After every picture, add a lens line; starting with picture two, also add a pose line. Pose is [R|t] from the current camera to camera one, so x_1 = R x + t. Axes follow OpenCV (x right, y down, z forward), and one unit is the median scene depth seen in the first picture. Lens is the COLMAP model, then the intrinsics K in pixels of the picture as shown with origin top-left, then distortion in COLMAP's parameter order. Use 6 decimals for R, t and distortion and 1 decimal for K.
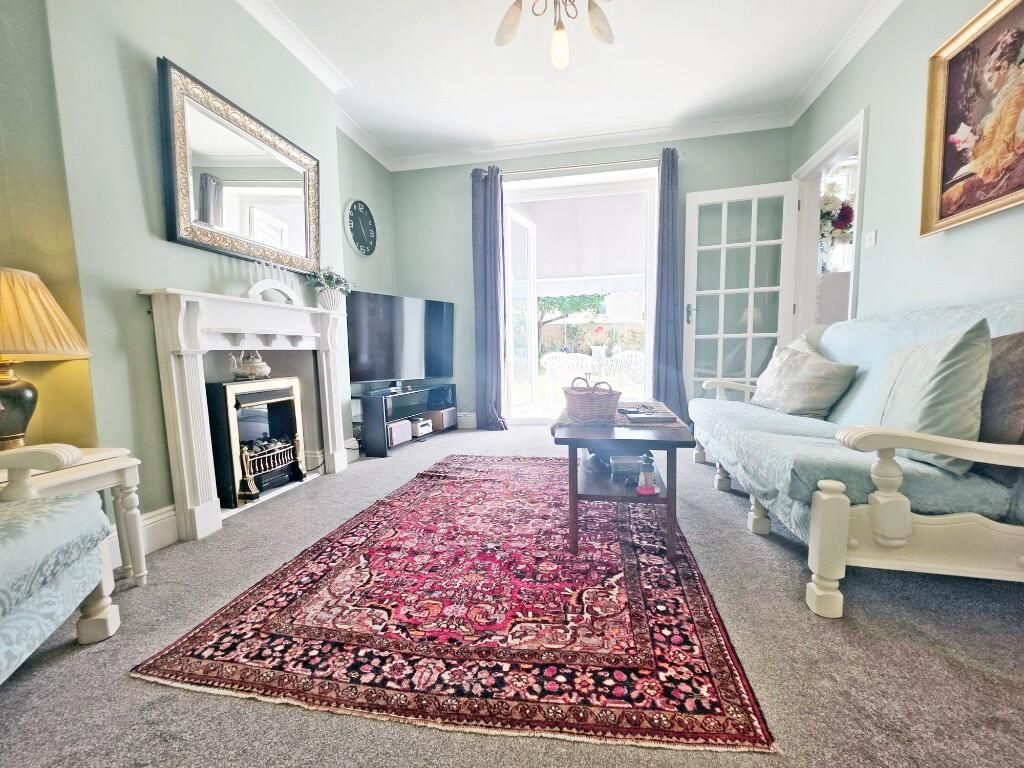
lens RADIAL K [[409.0, 0, 511.2], [0, 409.0, 386.9], [0, 0, 1]] dist [0.002540, 0.000348]
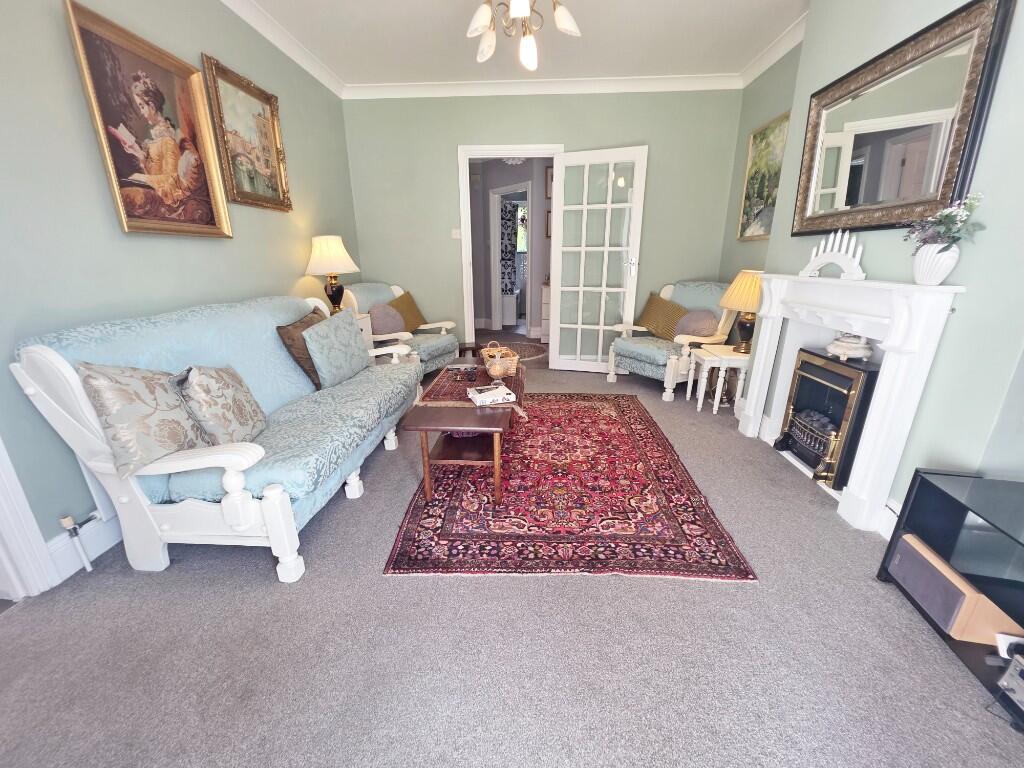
lens RADIAL K [[409.0, 0, 511.2], [0, 409.0, 386.9], [0, 0, 1]] dist [0.002540, 0.000348]
pose [[-0.989072, 0.068779, -0.130406, 0.350837], [0.011995, 0.919124, 0.393785, -0.456267], [0.146944, 0.387918, -0.909905, 2.400745]]
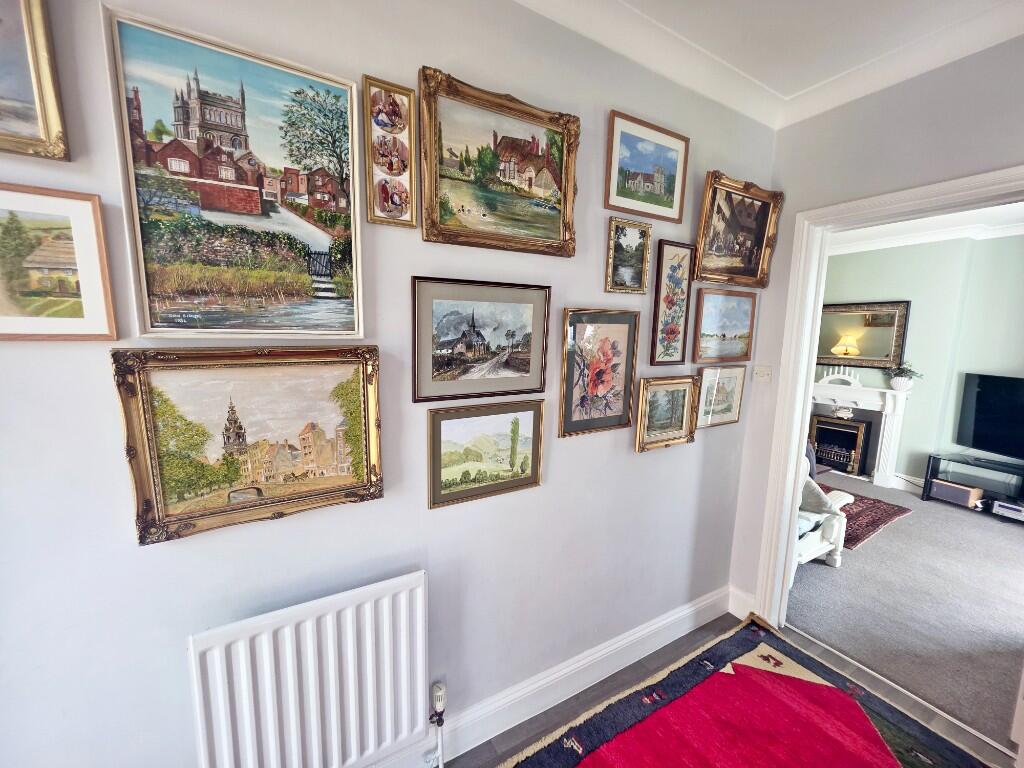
lens RADIAL K [[409.0, 0, 511.2], [0, 409.0, 386.9], [0, 0, 1]] dist [0.002540, 0.000348]
pose [[-0.744667, 0.096861, -0.660370, 2.905623], [-0.065152, 0.974139, 0.216351, -0.724145], [0.664248, 0.204134, -0.719099, 1.822947]]
